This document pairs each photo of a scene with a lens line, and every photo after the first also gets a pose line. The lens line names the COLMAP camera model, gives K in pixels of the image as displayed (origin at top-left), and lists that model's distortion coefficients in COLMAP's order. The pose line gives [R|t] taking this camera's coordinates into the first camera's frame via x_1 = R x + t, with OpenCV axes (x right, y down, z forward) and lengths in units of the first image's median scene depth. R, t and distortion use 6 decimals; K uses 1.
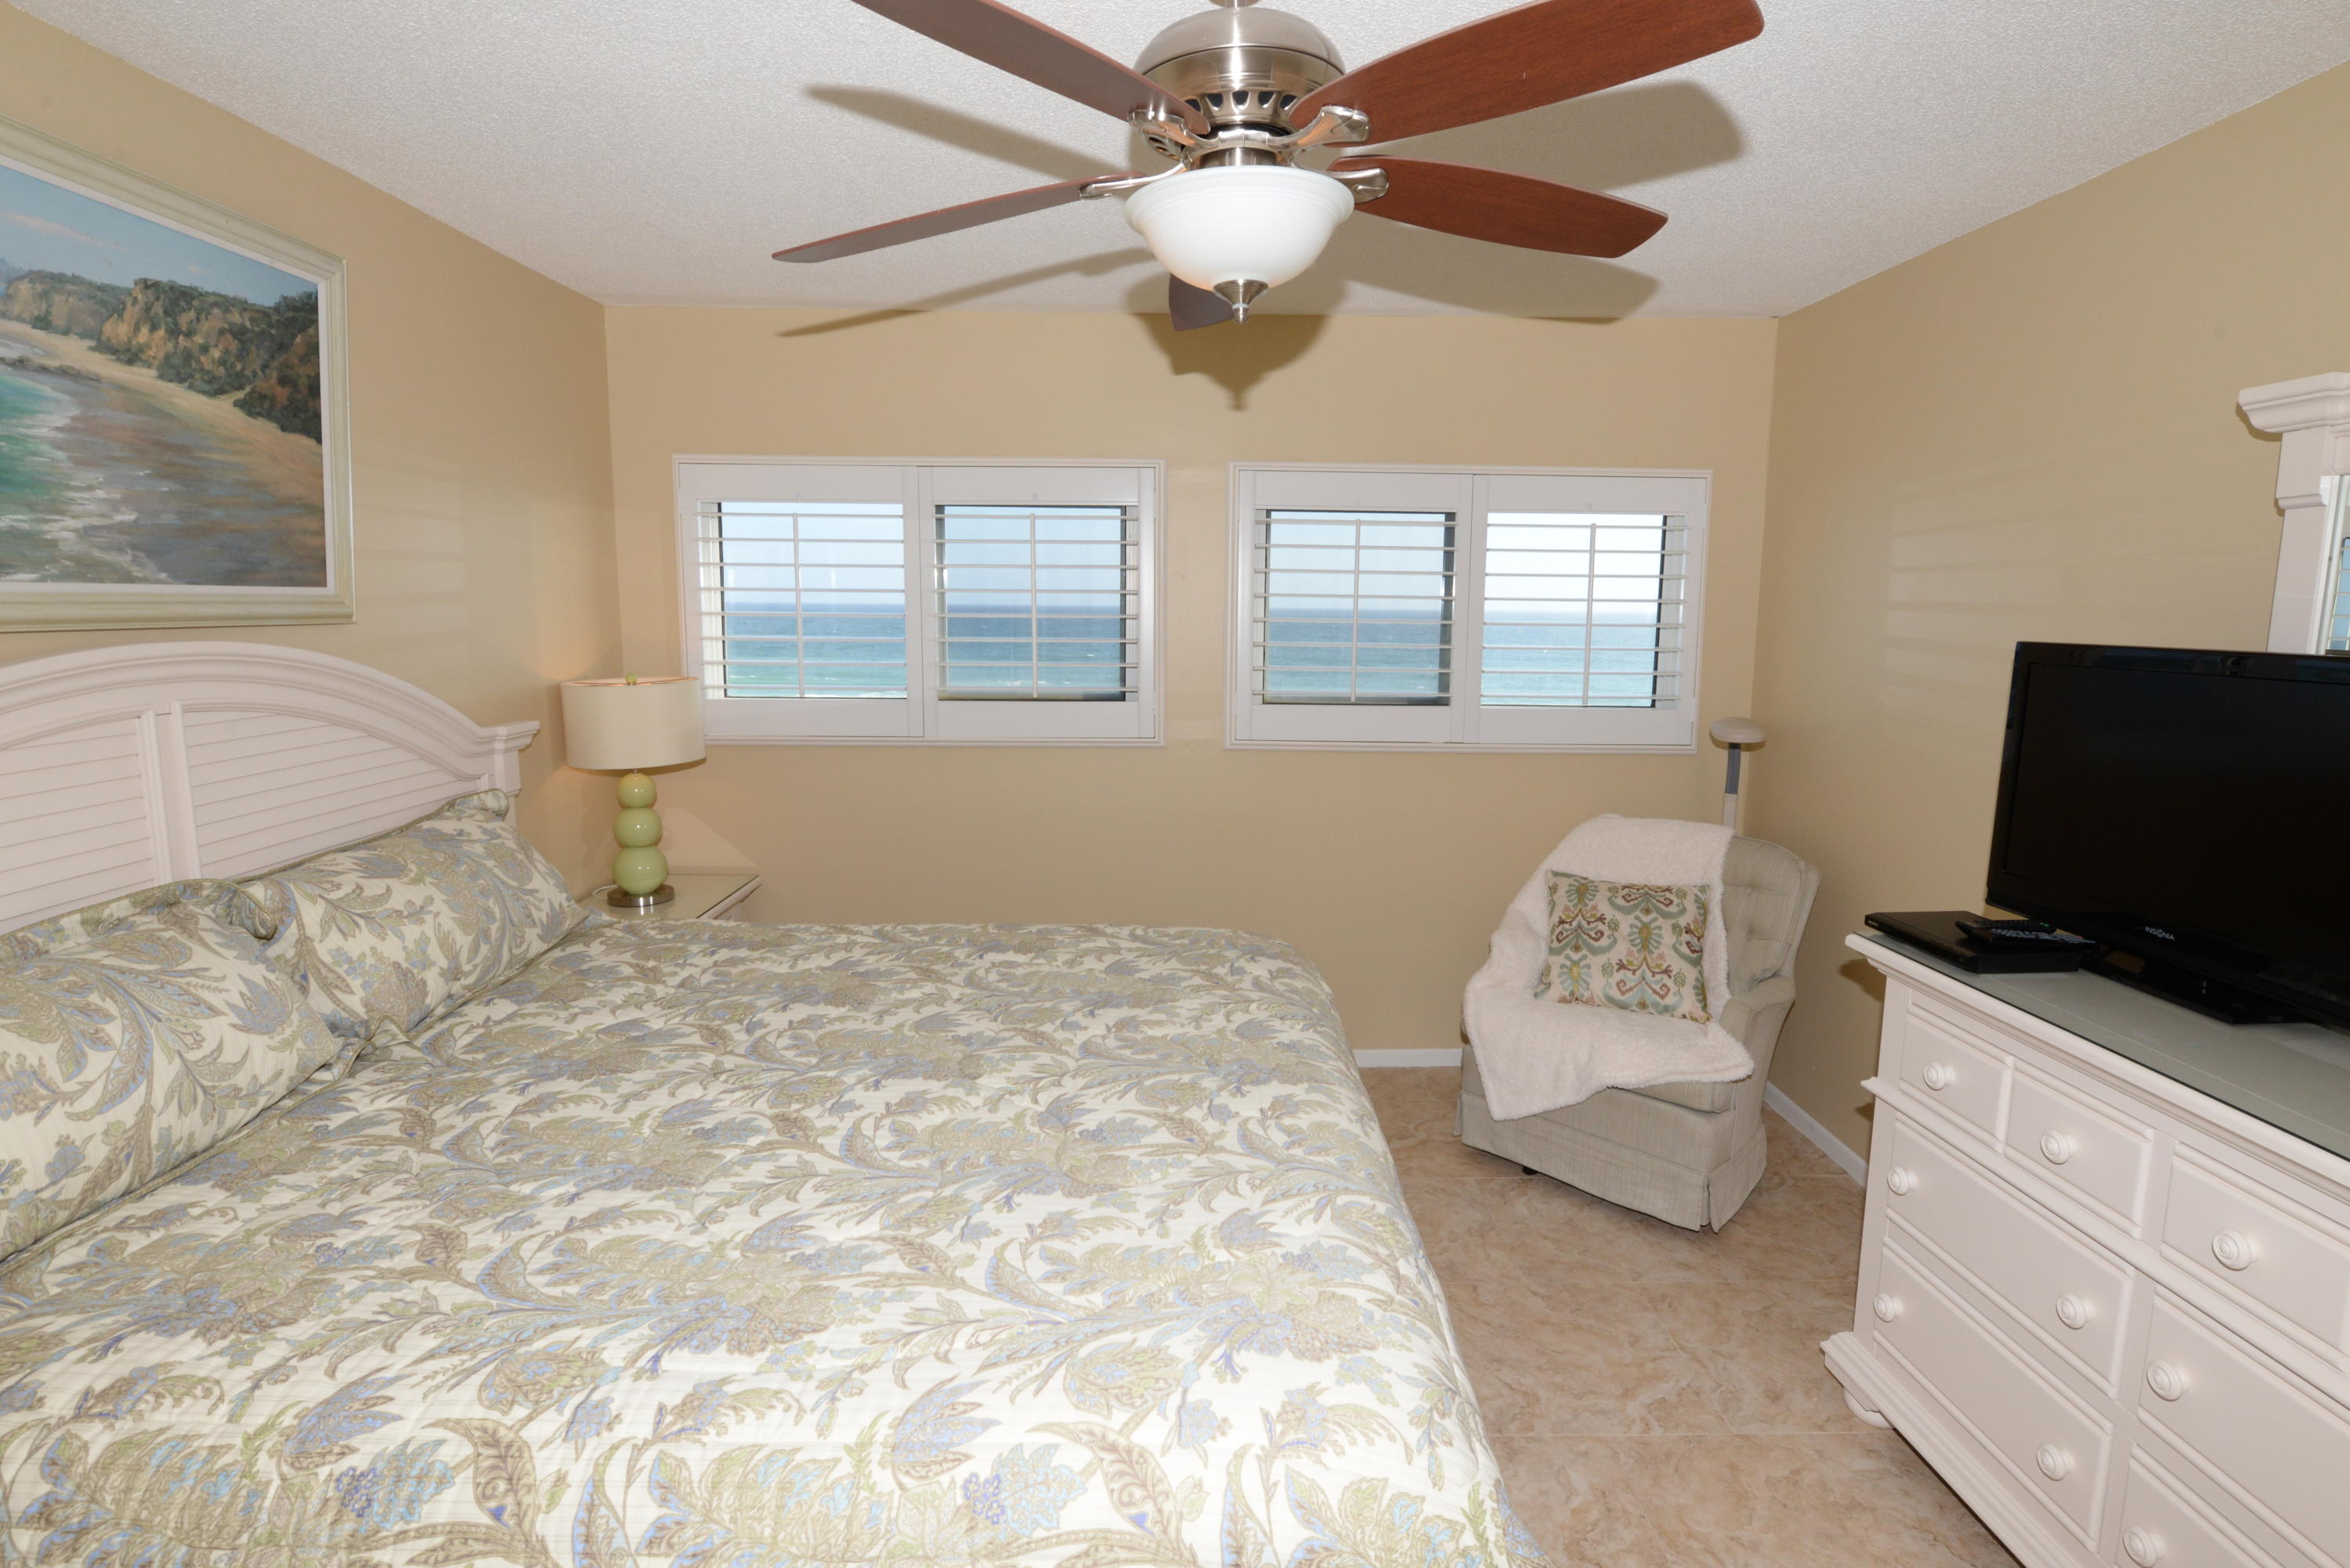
lens RADIAL K [[1188.9, 0, 1178.1], [0, 1188.9, 775.9], [0, 0, 1]] dist [-0.007047, -0.002666]
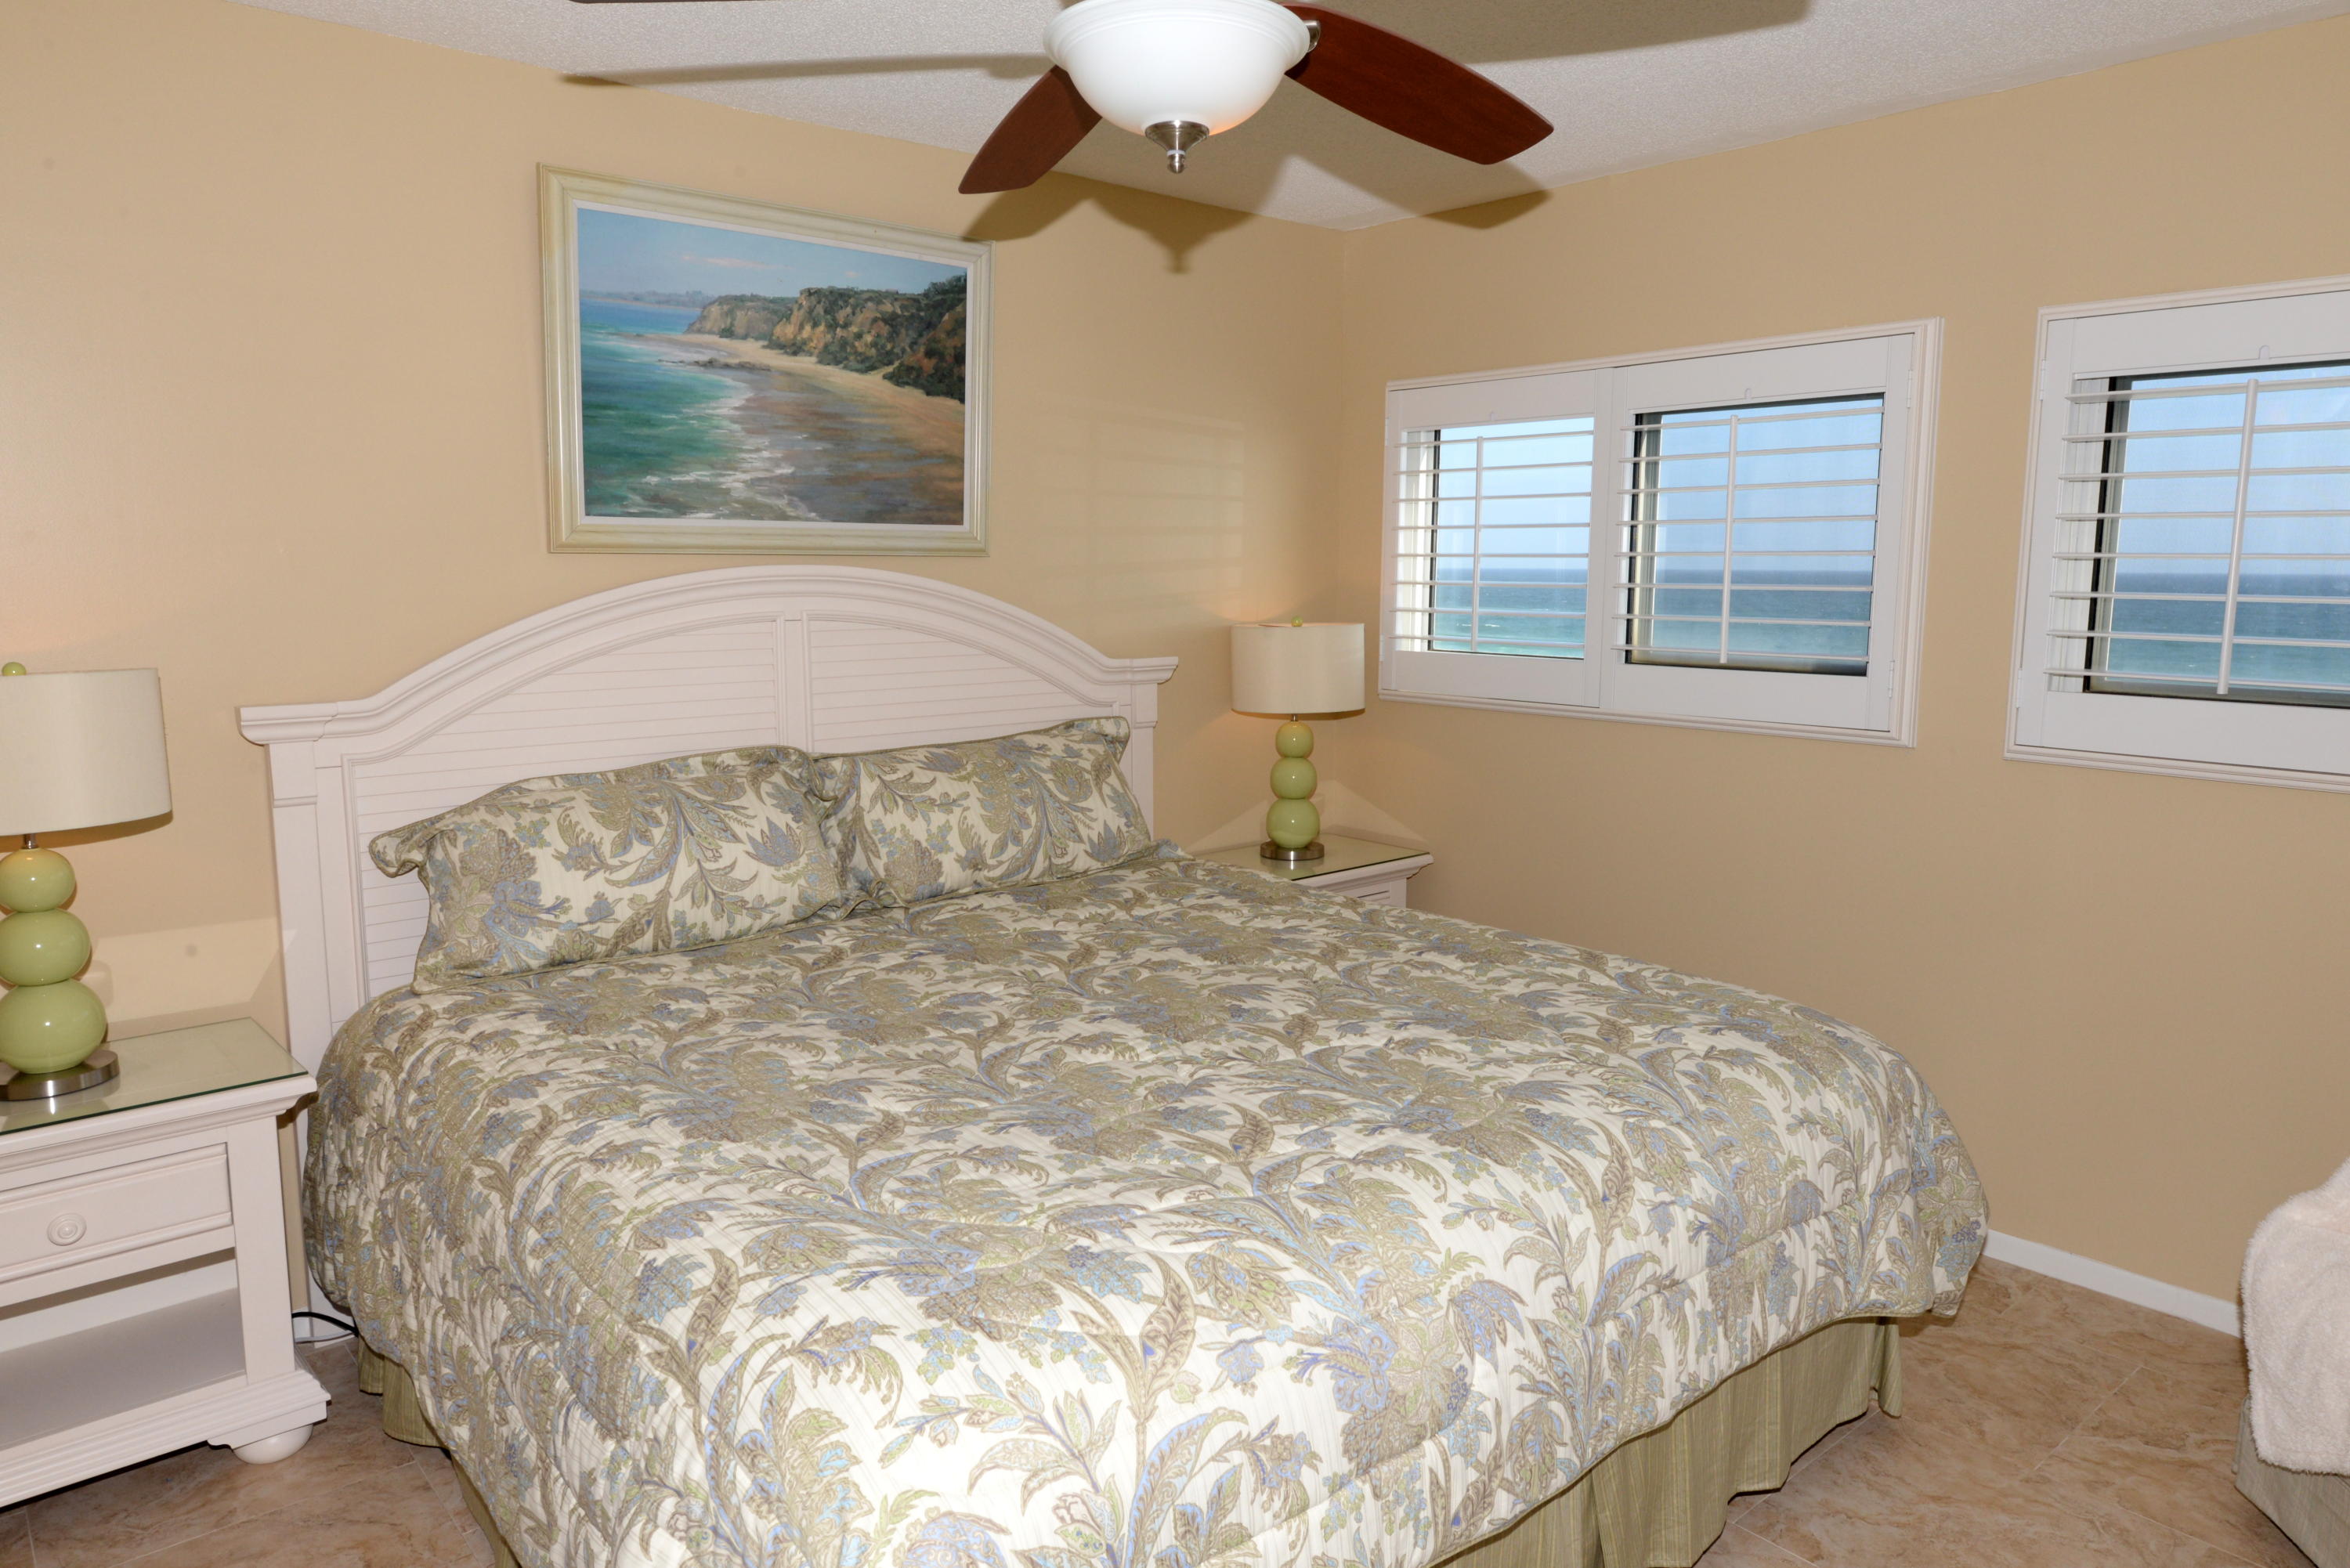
lens RADIAL K [[1512.8, 0, 1171.8], [0, 1512.8, 779.8], [0, 0, 1]] dist [0.000394, 0.000876]
pose [[0.643307, 0.102256, -0.758749, 0.593501], [-0.109115, 0.993169, 0.041335, 0.007190], [0.757793, 0.056200, 0.650071, 0.197661]]
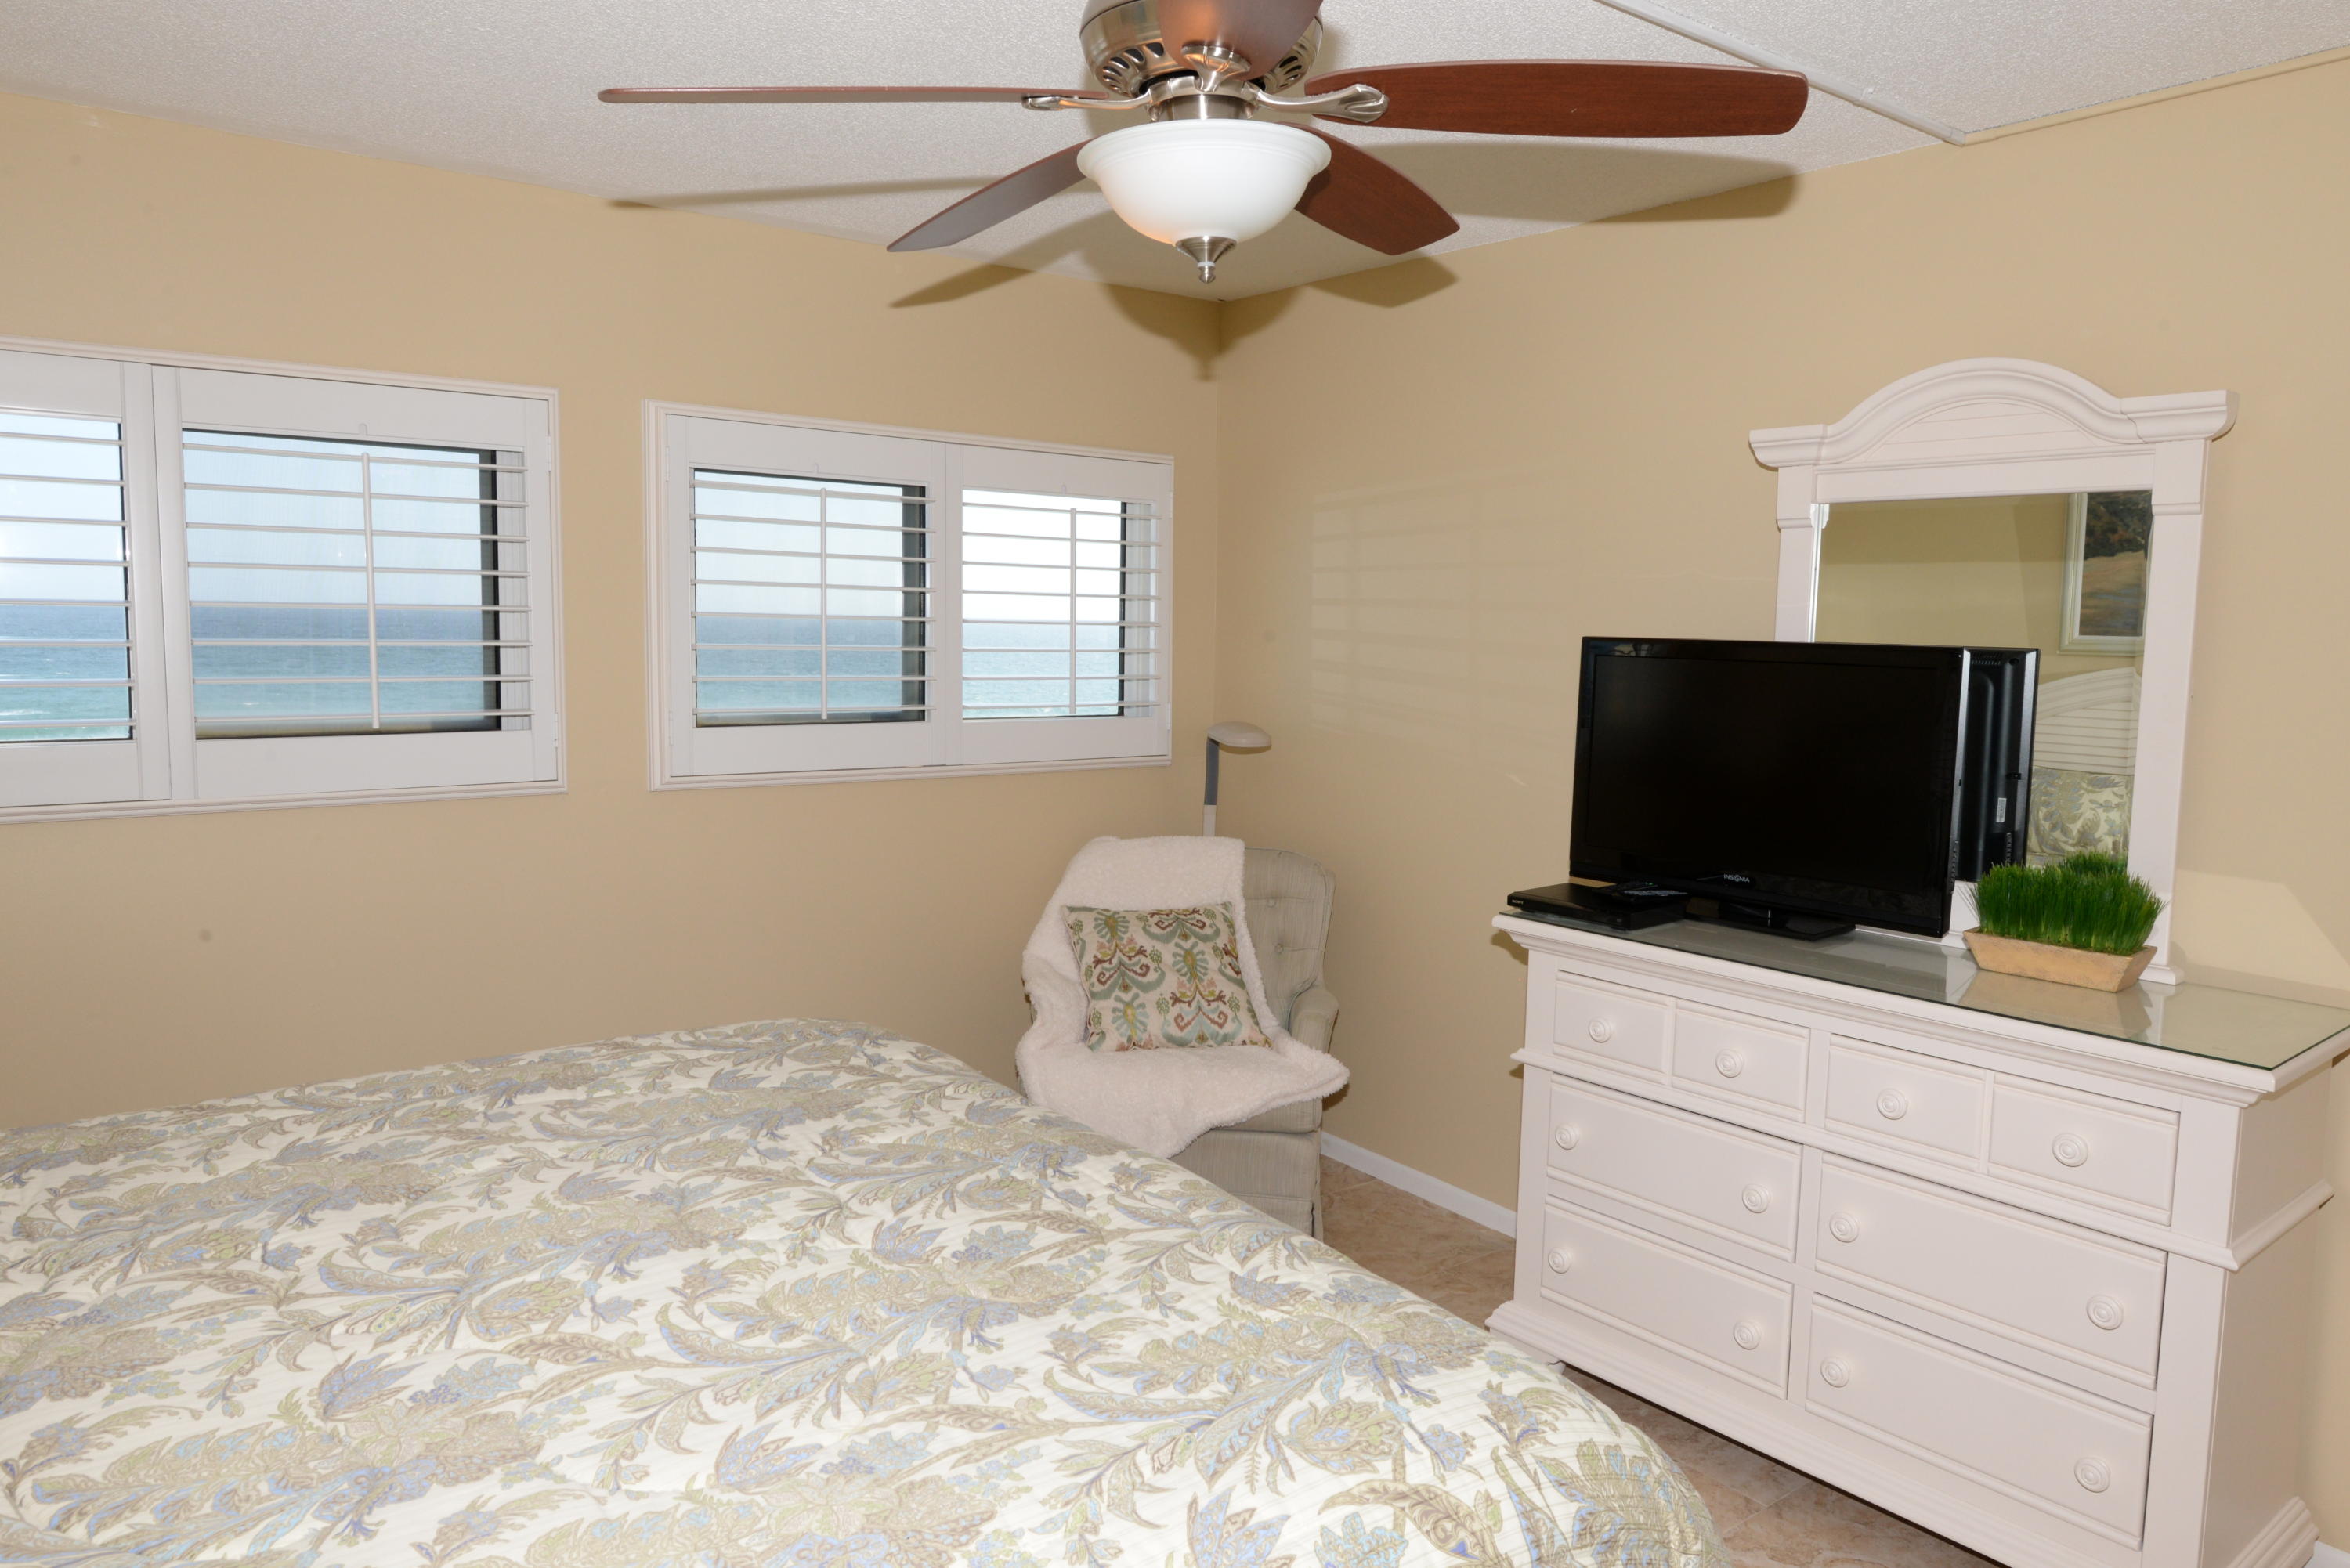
lens RADIAL K [[1575.8, 0, 1179.4], [0, 1575.8, 772.8], [0, 0, 1]] dist [0.001809, -0.003948]
pose [[0.798418, -0.053360, 0.599734, -0.451044], [0.074536, 0.997163, -0.010509, 0.001824], [-0.597472, 0.053093, 0.800130, 0.044037]]
